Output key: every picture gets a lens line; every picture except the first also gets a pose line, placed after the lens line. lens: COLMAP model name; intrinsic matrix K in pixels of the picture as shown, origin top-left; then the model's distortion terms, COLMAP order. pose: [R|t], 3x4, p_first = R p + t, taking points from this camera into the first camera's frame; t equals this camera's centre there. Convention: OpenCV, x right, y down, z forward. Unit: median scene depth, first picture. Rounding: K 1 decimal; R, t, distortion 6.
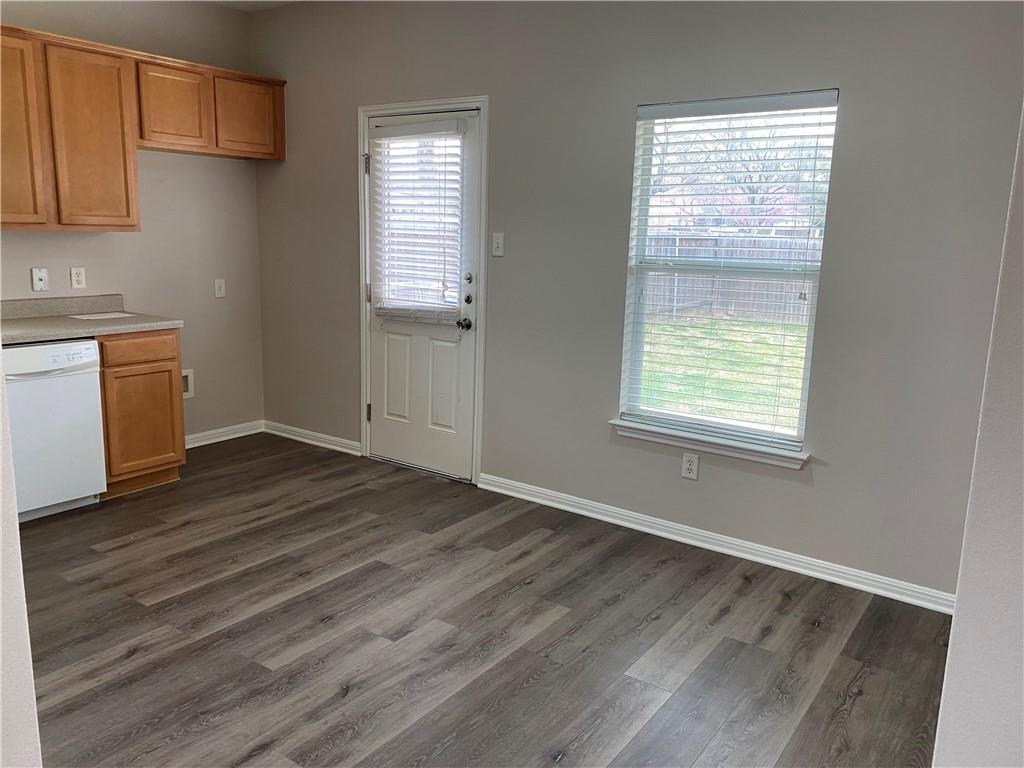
lens RADIAL K [[784.5, 0, 509.0], [0, 784.5, 387.2], [0, 0, 1]] dist [0.012035, 0.000496]
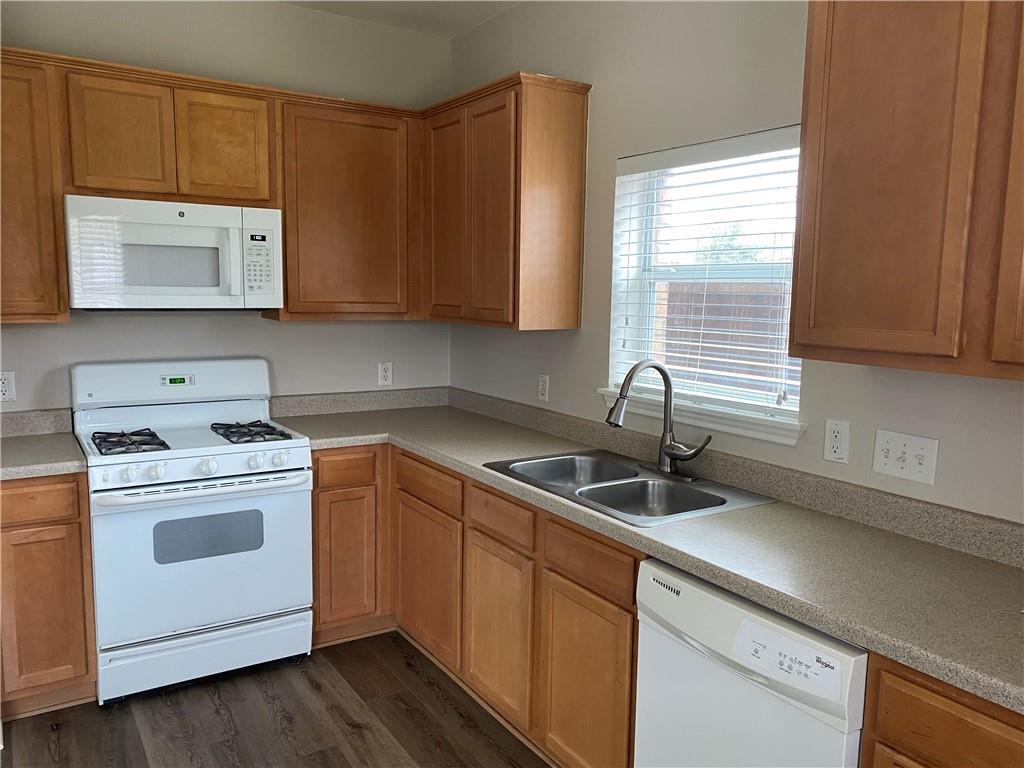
lens RADIAL K [[784.5, 0, 509.0], [0, 784.5, 387.2], [0, 0, 1]] dist [0.012035, 0.000496]
pose [[-0.371738, 0.082278, -0.924684, -0.113009], [-0.211051, 0.962492, 0.170488, -0.200681], [0.904029, 0.258532, -0.340430, 0.880156]]
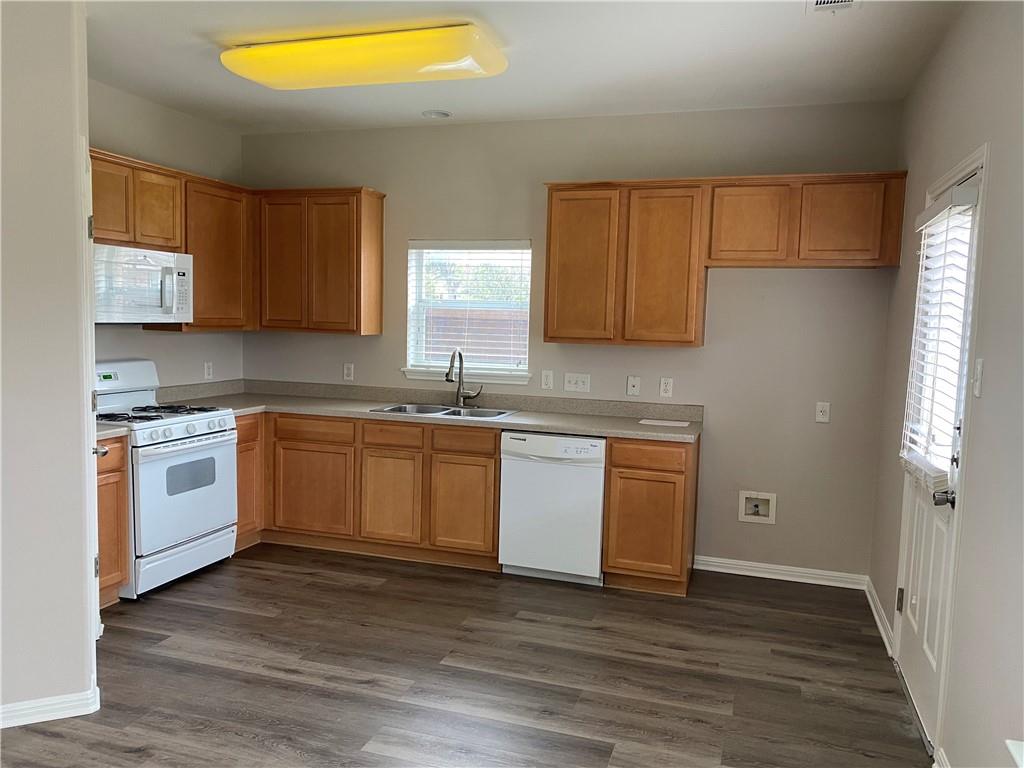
lens RADIAL K [[784.5, 0, 509.0], [0, 784.5, 387.2], [0, 0, 1]] dist [0.012035, 0.000496]
pose [[0.292567, 0.065720, -0.953984, 0.461994], [-0.207866, 0.978151, 0.003637, -0.101929], [0.933379, 0.197237, 0.299836, 0.487983]]
